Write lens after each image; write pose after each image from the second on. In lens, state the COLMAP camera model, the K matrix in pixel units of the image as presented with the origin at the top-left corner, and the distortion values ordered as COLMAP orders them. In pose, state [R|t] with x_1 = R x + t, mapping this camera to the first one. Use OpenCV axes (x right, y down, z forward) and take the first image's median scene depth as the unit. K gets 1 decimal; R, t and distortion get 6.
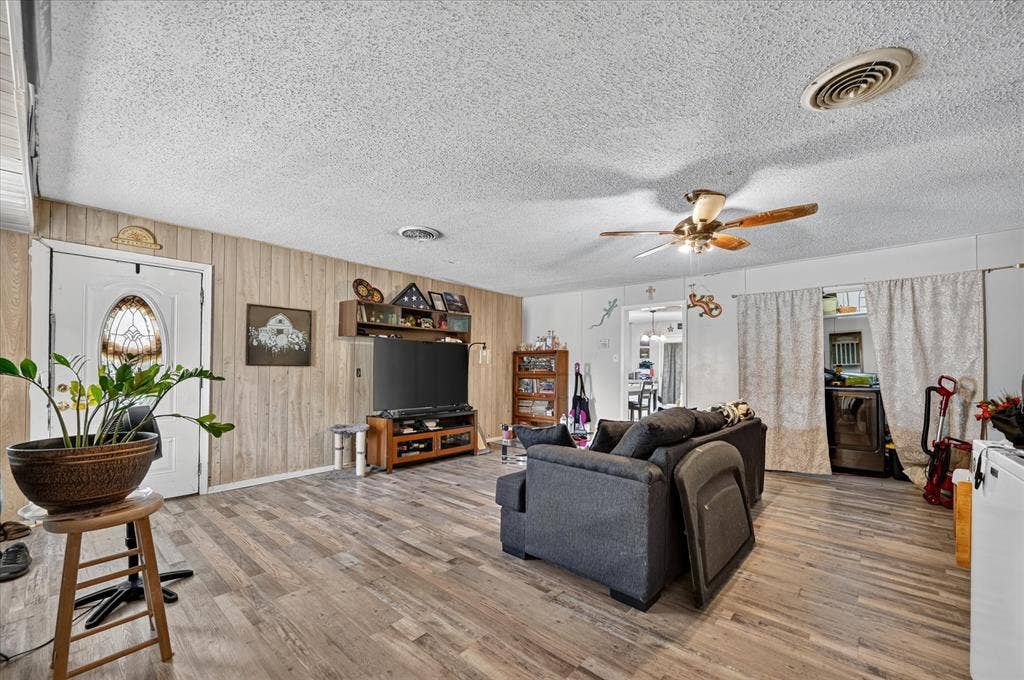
lens RADIAL K [[413.7, 0, 512.6], [0, 413.7, 364.9], [0, 0, 1]] dist [-0.000771, -0.000144]
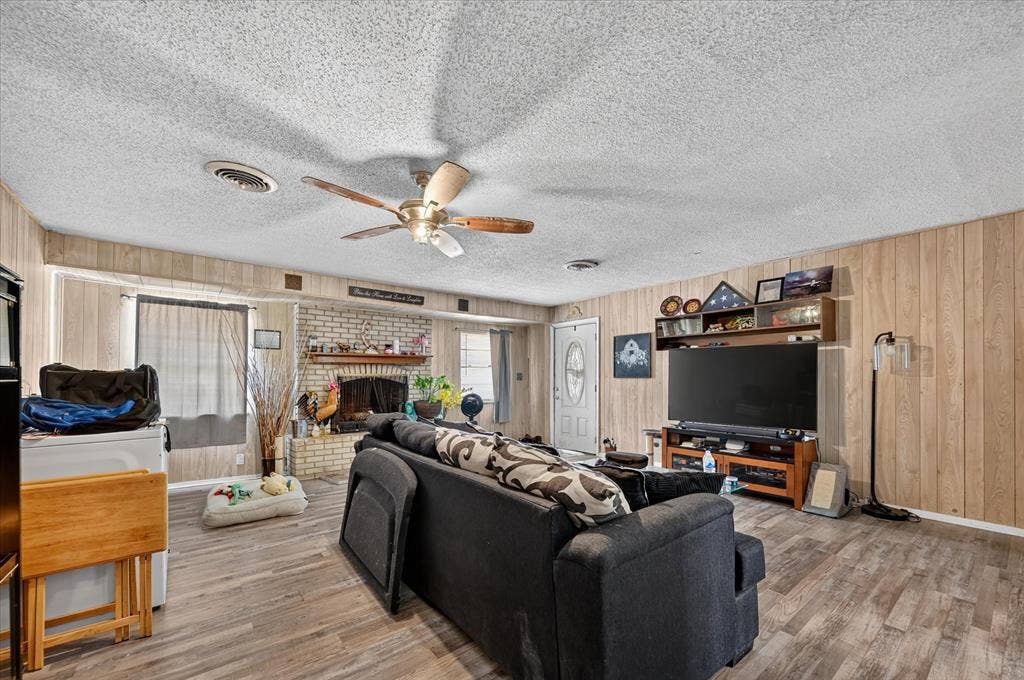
lens RADIAL K [[399.2, 0, 515.2], [0, 399.2, 377.1], [0, 0, 1]] dist [0.000013, 0.000017]
pose [[-0.176683, -0.012287, -0.984191, 0.790347], [0.009092, 0.999859, -0.014114, 0.014808], [0.984226, -0.011442, -0.176547, 0.851328]]
